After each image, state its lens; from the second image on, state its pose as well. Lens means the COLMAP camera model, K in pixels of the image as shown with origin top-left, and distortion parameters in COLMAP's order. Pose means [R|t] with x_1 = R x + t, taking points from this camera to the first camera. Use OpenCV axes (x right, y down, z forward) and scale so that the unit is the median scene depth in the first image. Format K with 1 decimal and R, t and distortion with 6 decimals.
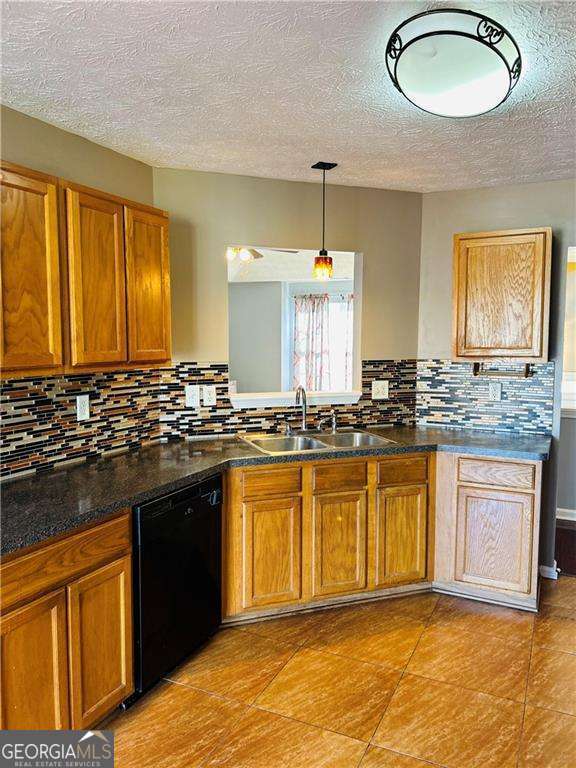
lens RADIAL K [[573.7, 0, 286.5], [0, 573.7, 384.0], [0, 0, 1]] dist [0.048990, -0.052423]
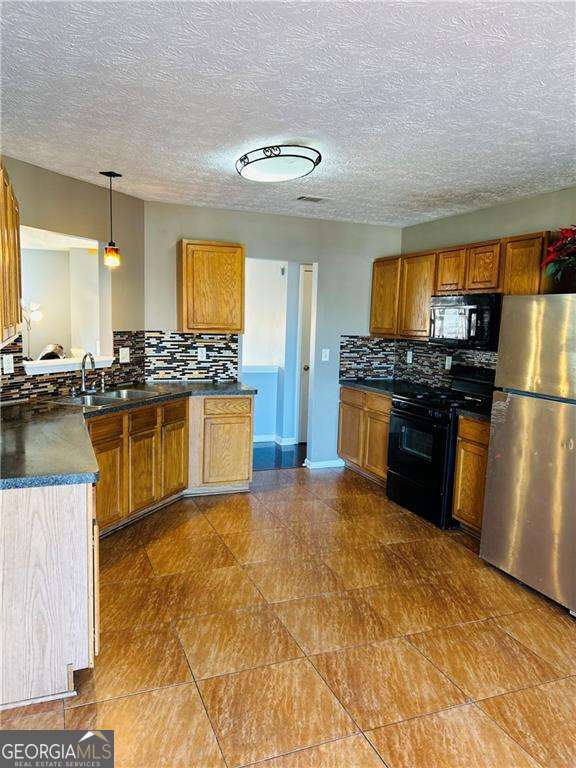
lens RADIAL K [[573.7, 0, 289.4], [0, 573.7, 385.2], [0, 0, 1]] dist [0.048990, -0.052423]
pose [[0.678388, -0.069114, 0.731445, -0.520726], [0.030976, 0.997371, 0.065512, 0.004341], [-0.734050, -0.021785, 0.678746, -0.114519]]
